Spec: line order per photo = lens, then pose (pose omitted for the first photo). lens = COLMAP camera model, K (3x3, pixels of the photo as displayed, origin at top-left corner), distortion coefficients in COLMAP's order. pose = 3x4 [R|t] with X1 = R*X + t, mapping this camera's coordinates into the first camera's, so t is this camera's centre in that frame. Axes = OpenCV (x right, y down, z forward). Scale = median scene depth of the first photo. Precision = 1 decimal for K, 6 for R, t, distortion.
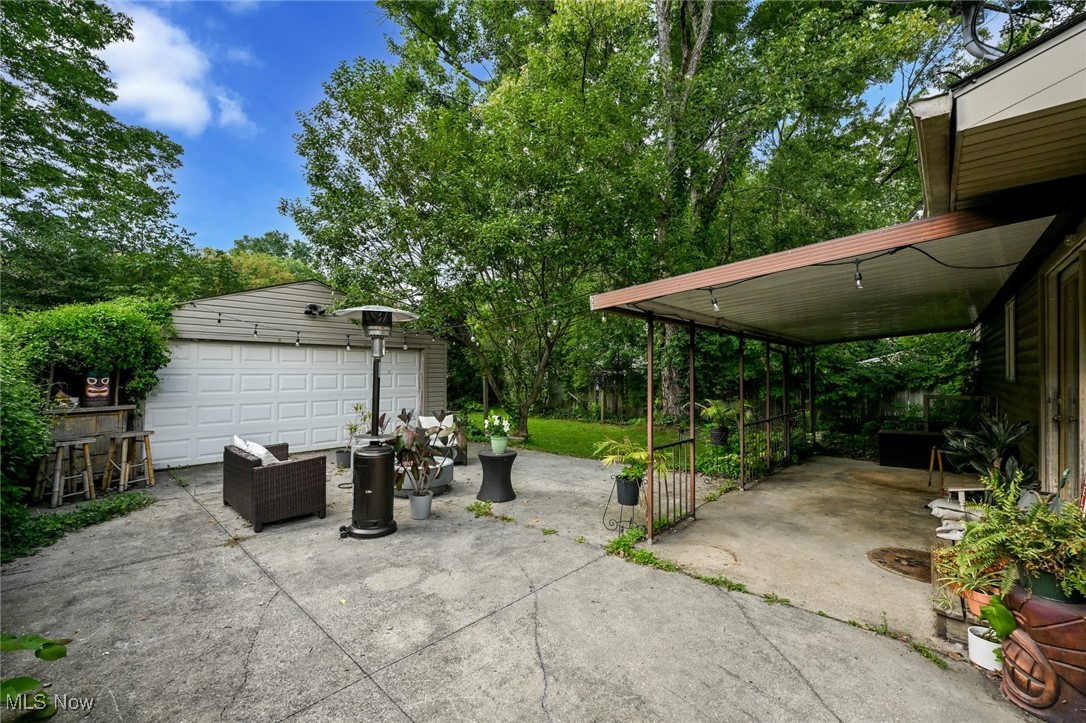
lens RADIAL K [[443.6, 0, 543.0], [0, 443.6, 361.5], [0, 0, 1]] dist [-0.000328, 0.000002]
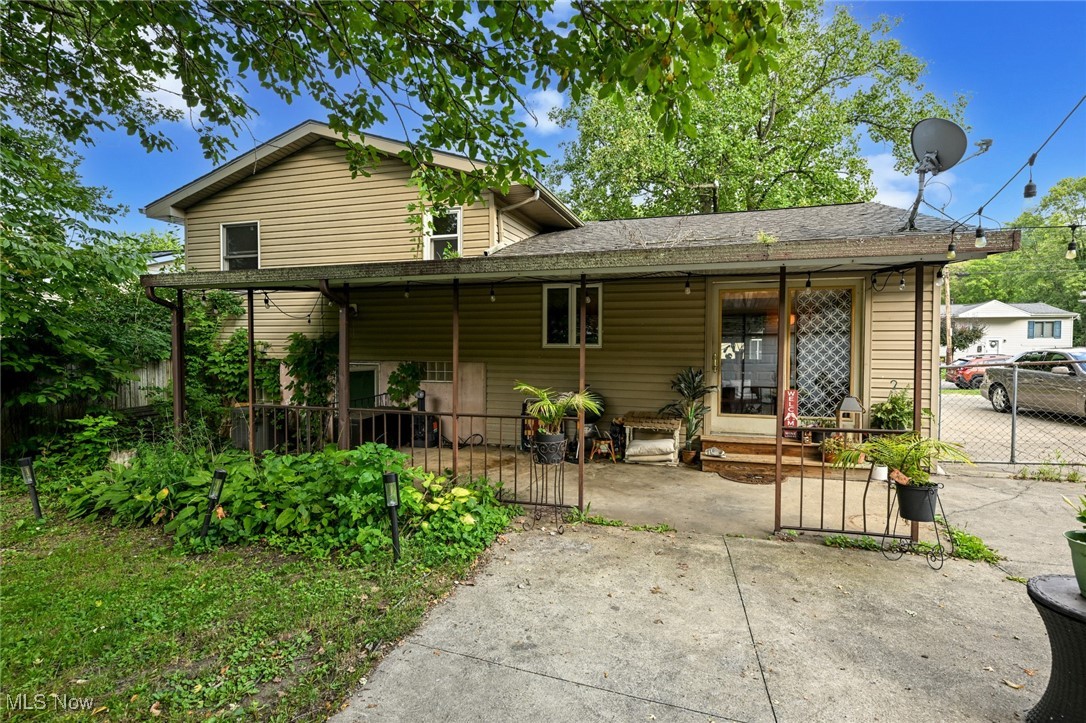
lens RADIAL K [[538.3, 0, 543.0], [0, 538.3, 361.5], [0, 0, 1]] dist [0.002252, 0.000621]
pose [[-0.413058, -0.035623, 0.910008, -0.406616], [-0.018097, 0.999358, 0.030906, 0.056182], [-0.910525, -0.003702, -0.413438, 2.249436]]
